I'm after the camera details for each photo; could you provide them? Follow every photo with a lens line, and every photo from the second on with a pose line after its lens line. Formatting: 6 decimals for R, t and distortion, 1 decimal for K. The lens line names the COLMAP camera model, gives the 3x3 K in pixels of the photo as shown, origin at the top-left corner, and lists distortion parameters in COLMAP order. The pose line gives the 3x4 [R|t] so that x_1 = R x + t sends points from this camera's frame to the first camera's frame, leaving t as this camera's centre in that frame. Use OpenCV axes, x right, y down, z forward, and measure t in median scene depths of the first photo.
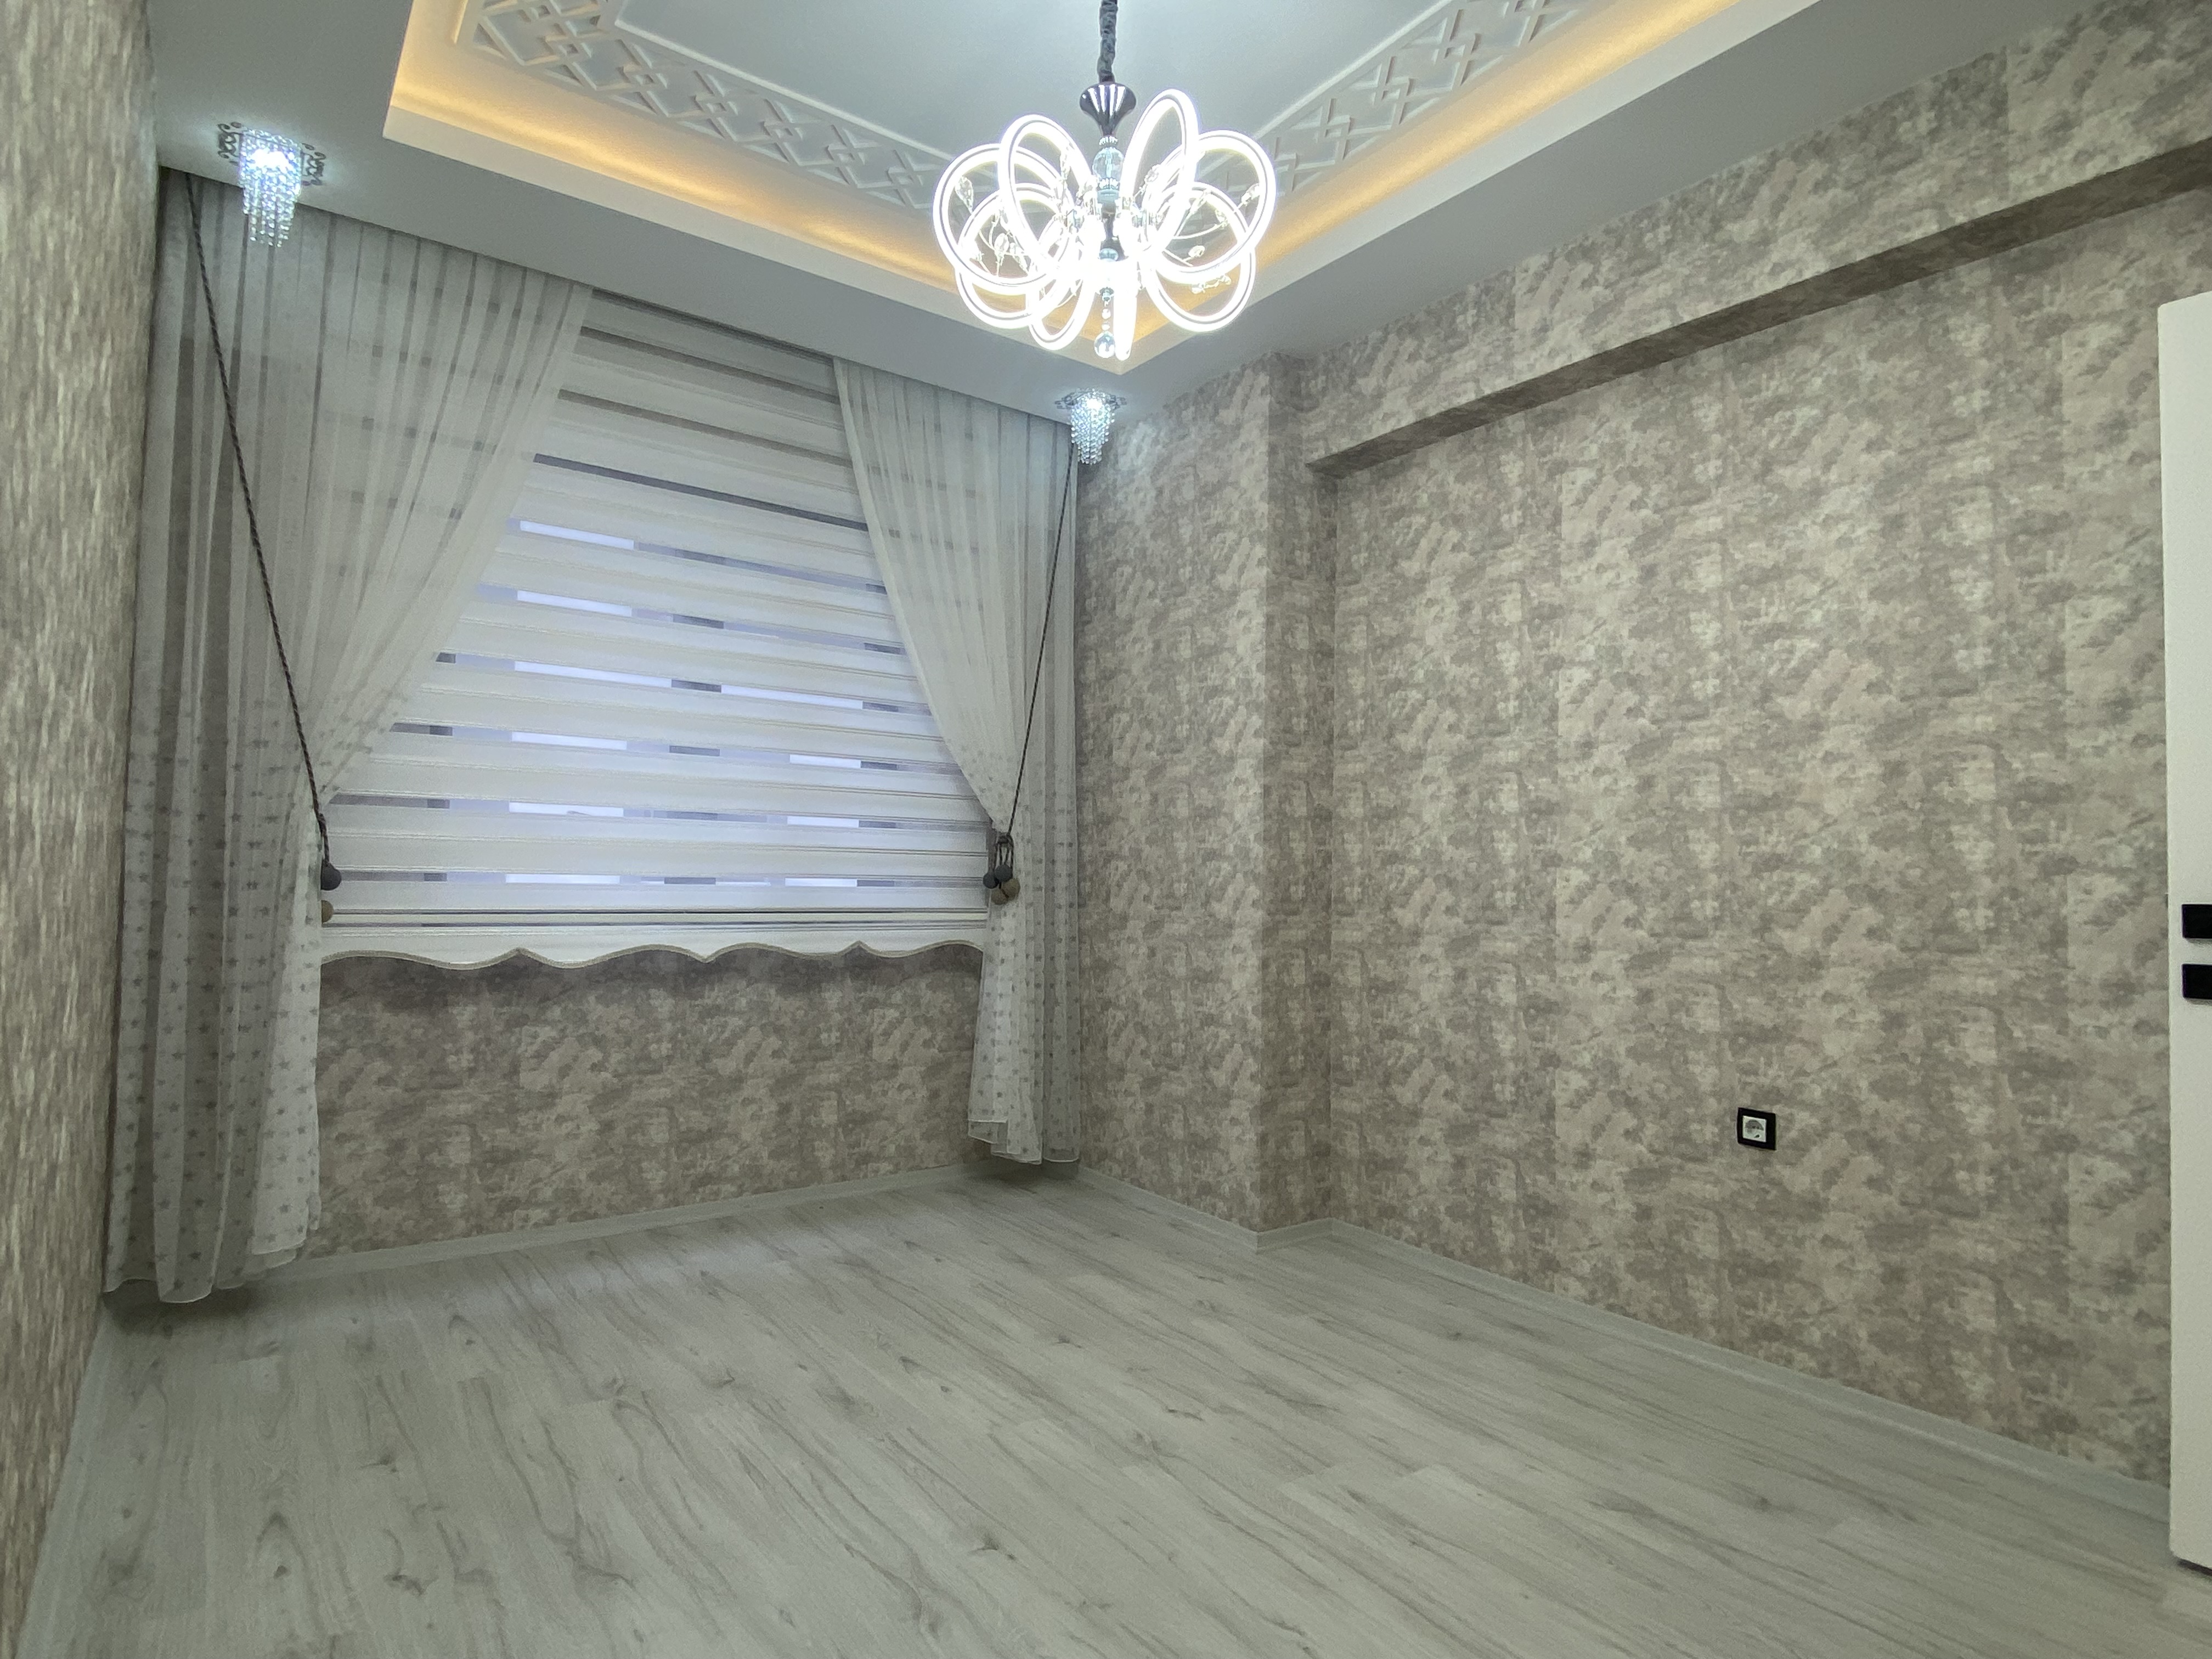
lens RADIAL K [[1209.8, 0, 1097.4], [0, 1209.8, 819.0], [0, 0, 1]] dist [0.049465, -0.047619]
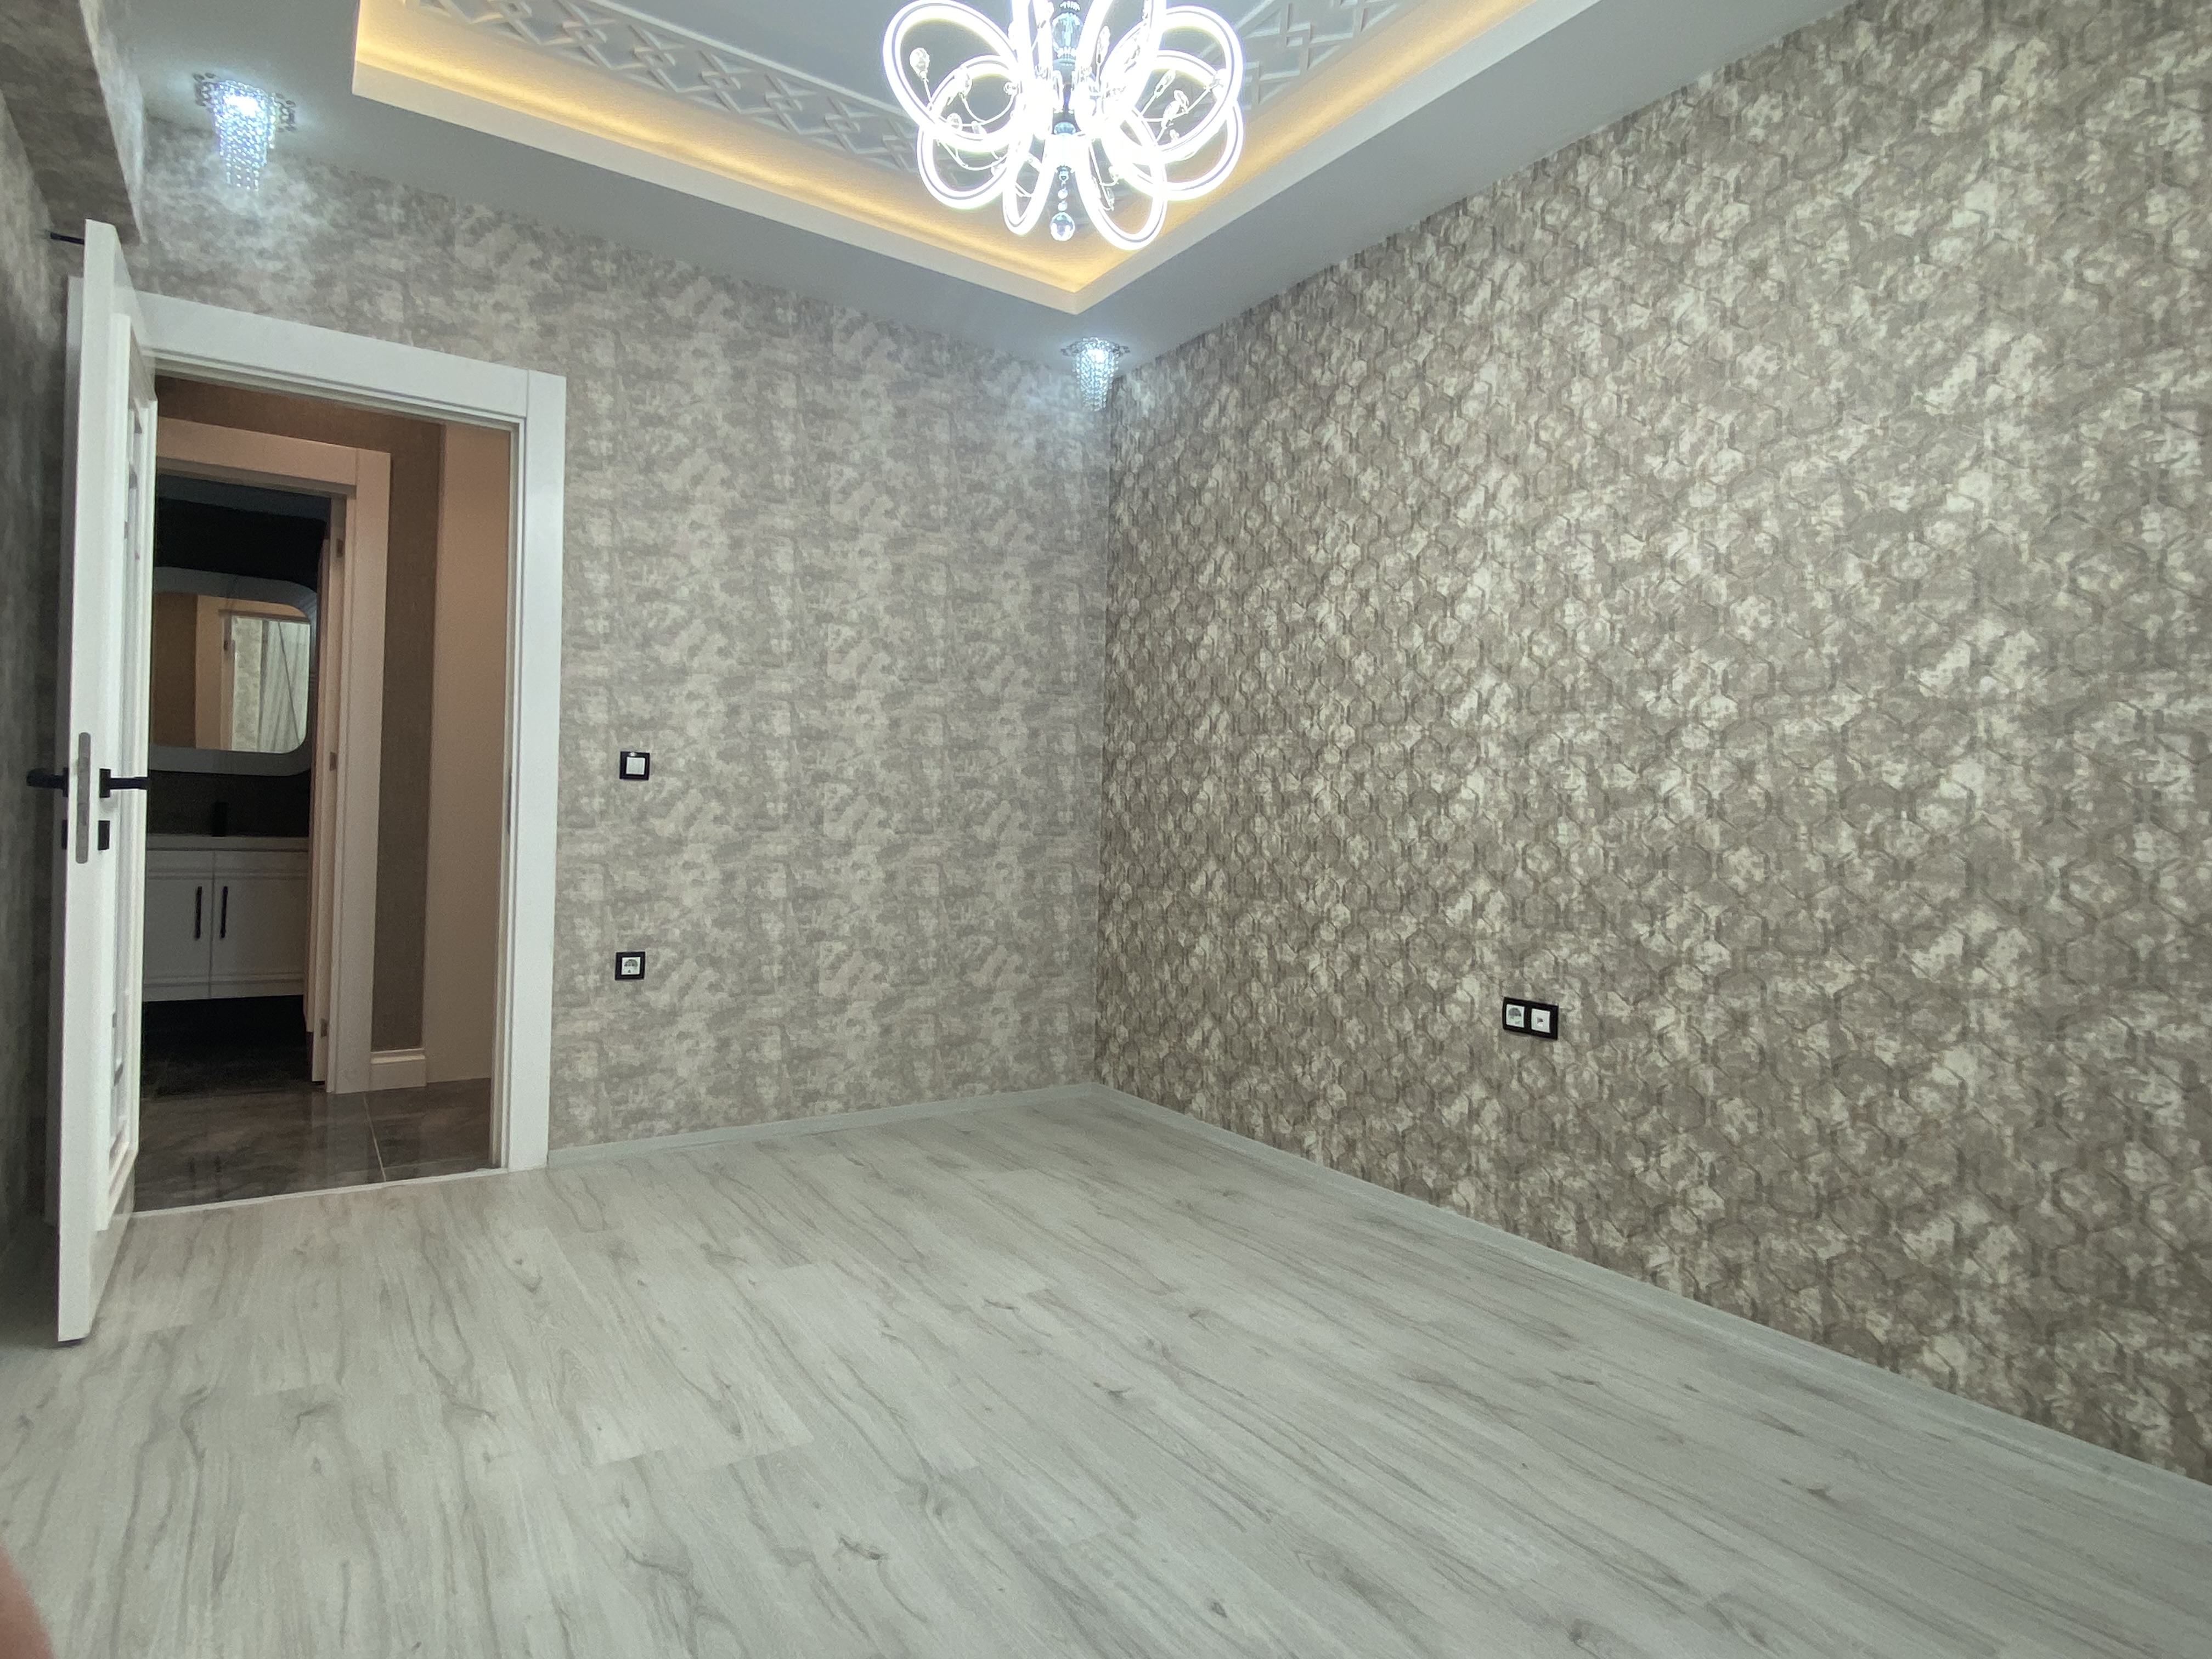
lens RADIAL K [[1209.8, 0, 1093.8], [0, 1209.8, 813.3], [0, 0, 1]] dist [0.049465, -0.047619]
pose [[-0.997963, -0.049956, 0.039688, -0.055967], [-0.051806, 0.997549, -0.047036, 0.079182], [-0.037241, -0.048996, -0.998104, 1.411003]]
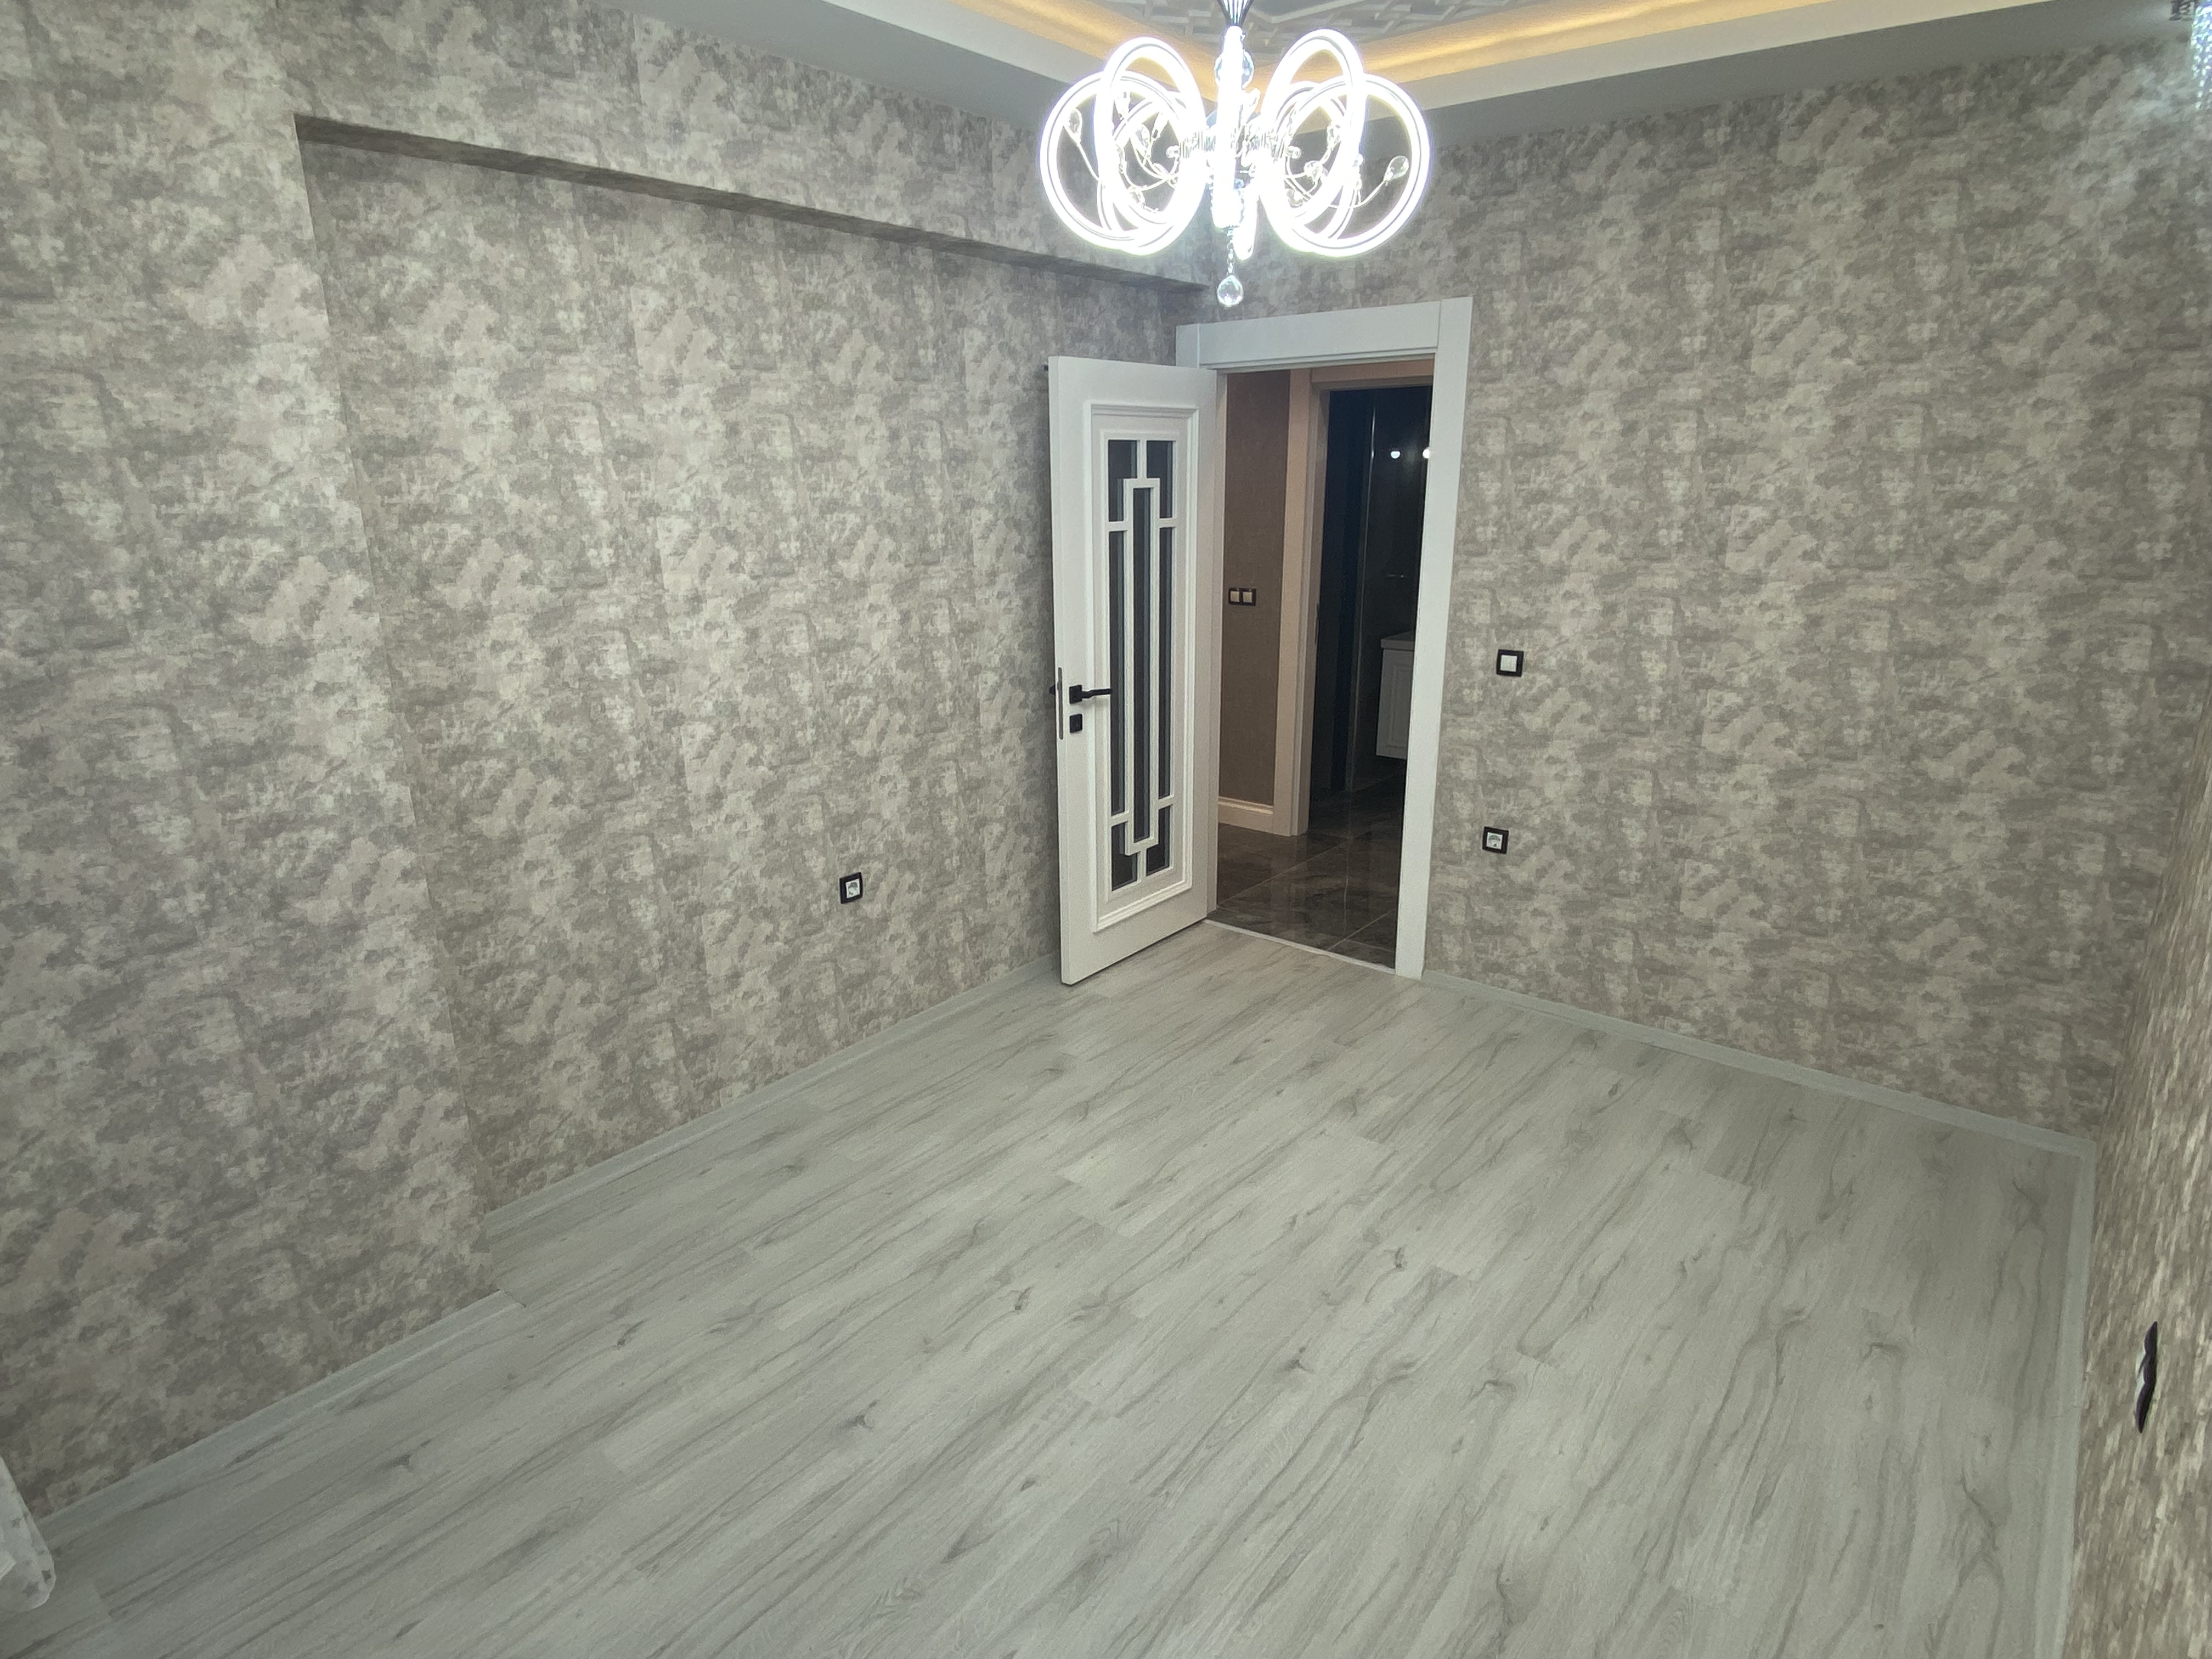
lens RADIAL K [[1209.8, 0, 1112.9], [0, 1209.8, 810.2], [0, 0, 1]] dist [0.049465, -0.047619]
pose [[-0.269994, -0.278664, 0.921656, -0.683927], [-0.042458, 0.959719, 0.277735, -0.194541], [-0.961925, 0.035855, -0.270950, 0.990639]]
